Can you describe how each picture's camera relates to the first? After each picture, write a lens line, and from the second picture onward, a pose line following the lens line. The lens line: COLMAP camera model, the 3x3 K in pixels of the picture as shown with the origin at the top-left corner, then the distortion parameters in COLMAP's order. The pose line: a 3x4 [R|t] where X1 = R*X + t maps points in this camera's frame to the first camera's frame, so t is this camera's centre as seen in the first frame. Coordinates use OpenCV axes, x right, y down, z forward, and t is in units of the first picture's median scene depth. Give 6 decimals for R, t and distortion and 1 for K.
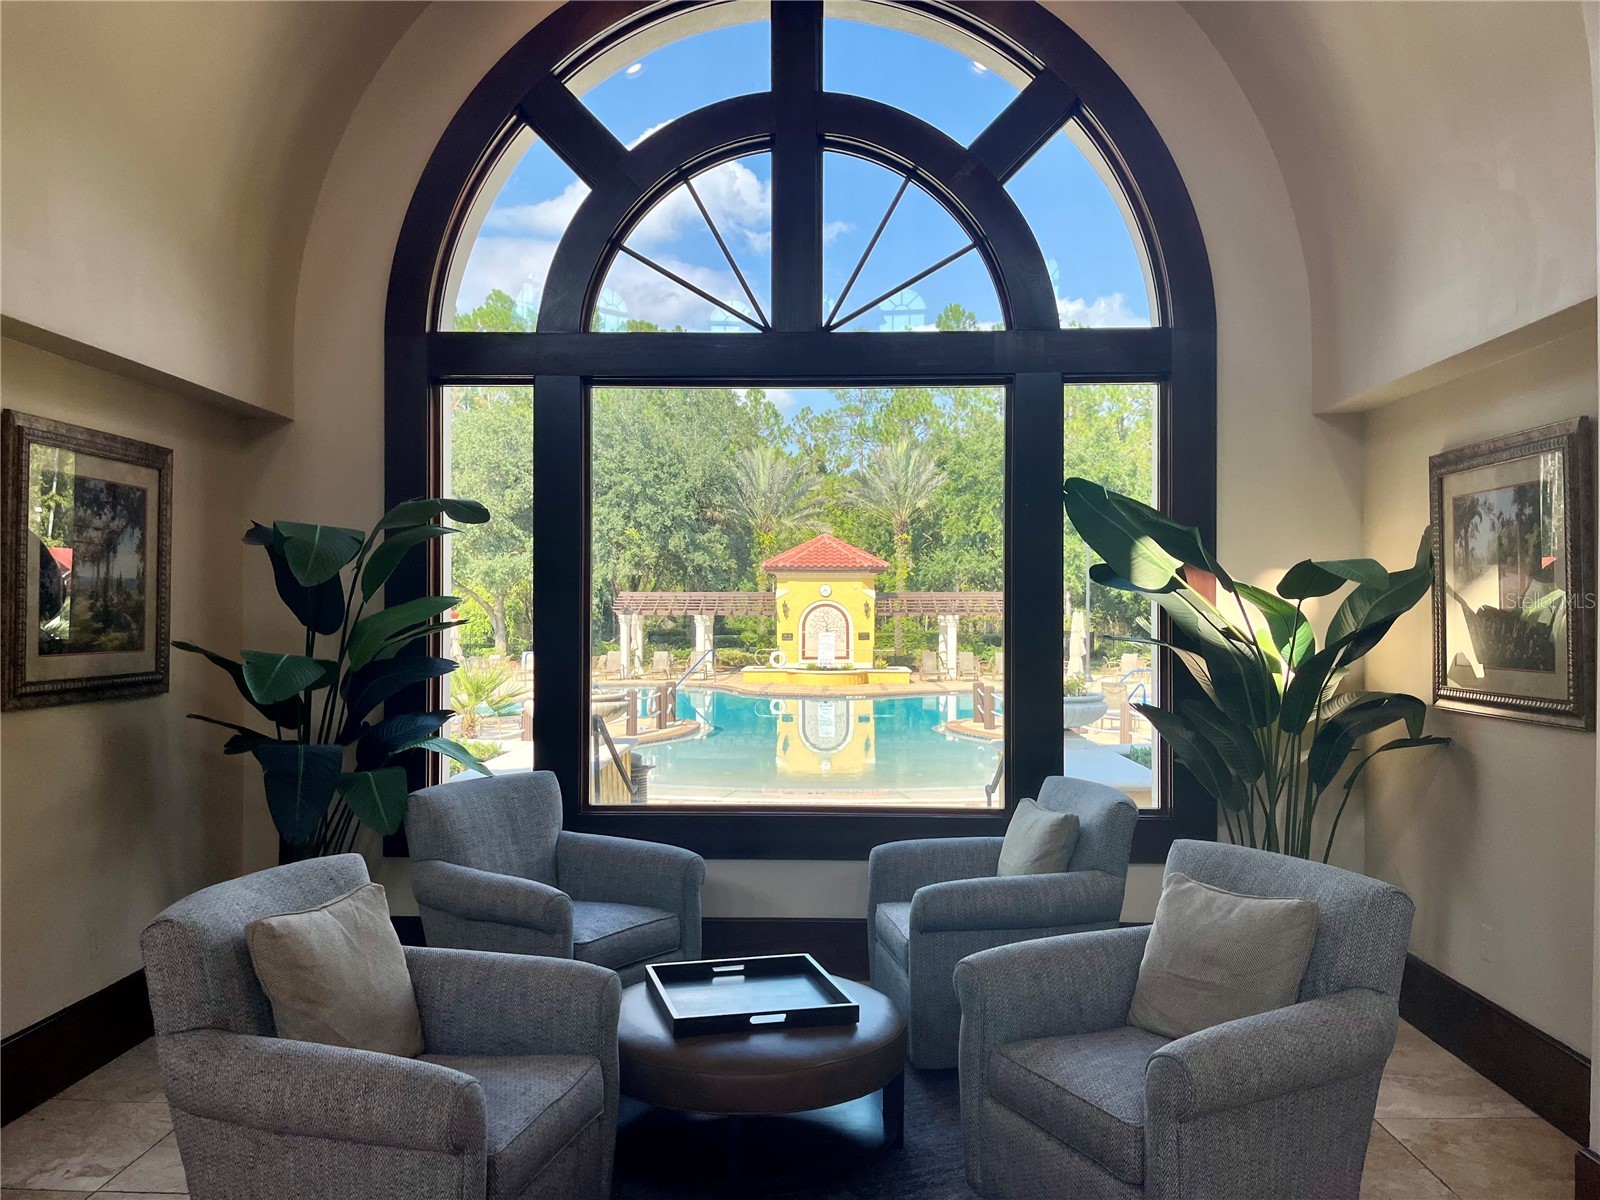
lens RADIAL K [[1229.3, 0, 810.5], [0, 1229.3, 593.9], [0, 0, 1]] dist [0.003079, 0.000375]
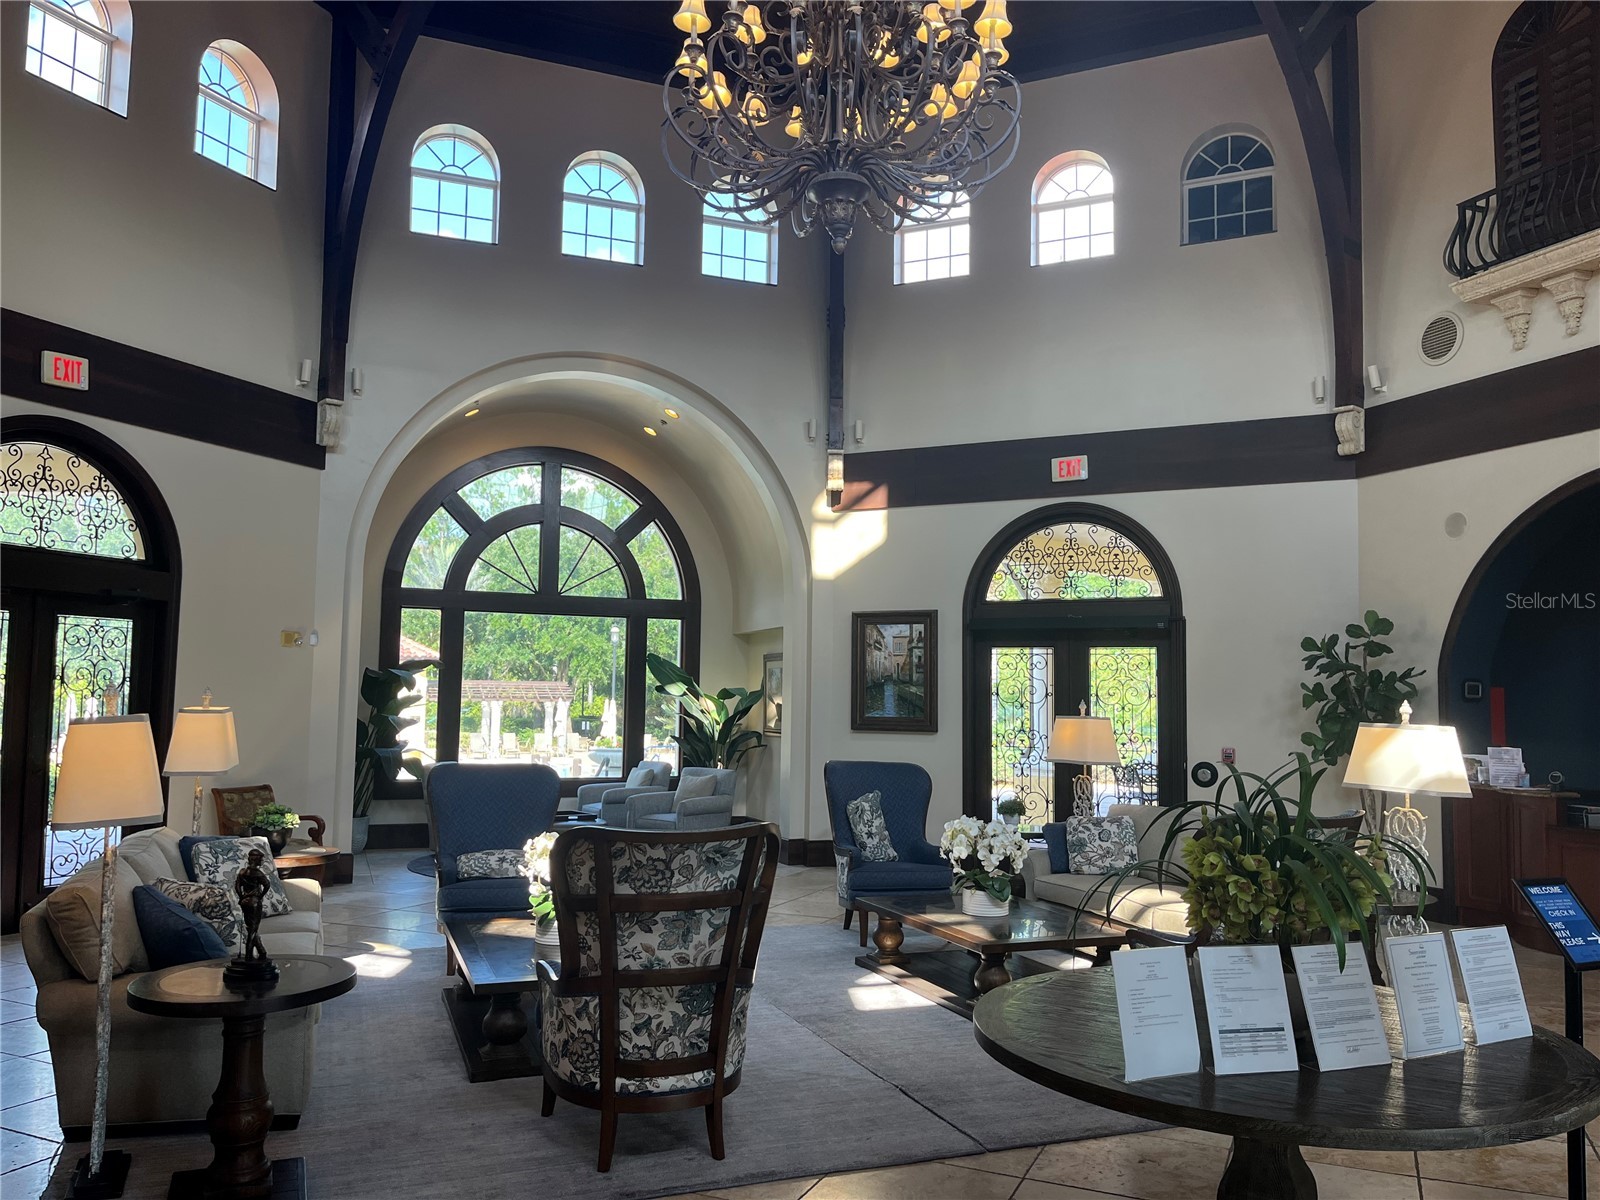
lens RADIAL K [[1229.3, 0, 810.5], [0, 1229.3, 593.9], [0, 0, 1]] dist [0.003079, 0.000375]
pose [[0.924511, 0.040686, 0.378977, -0.490411], [-0.014081, 0.997254, -0.072713, -0.032277], [-0.380895, 0.061888, 0.922545, -1.638649]]
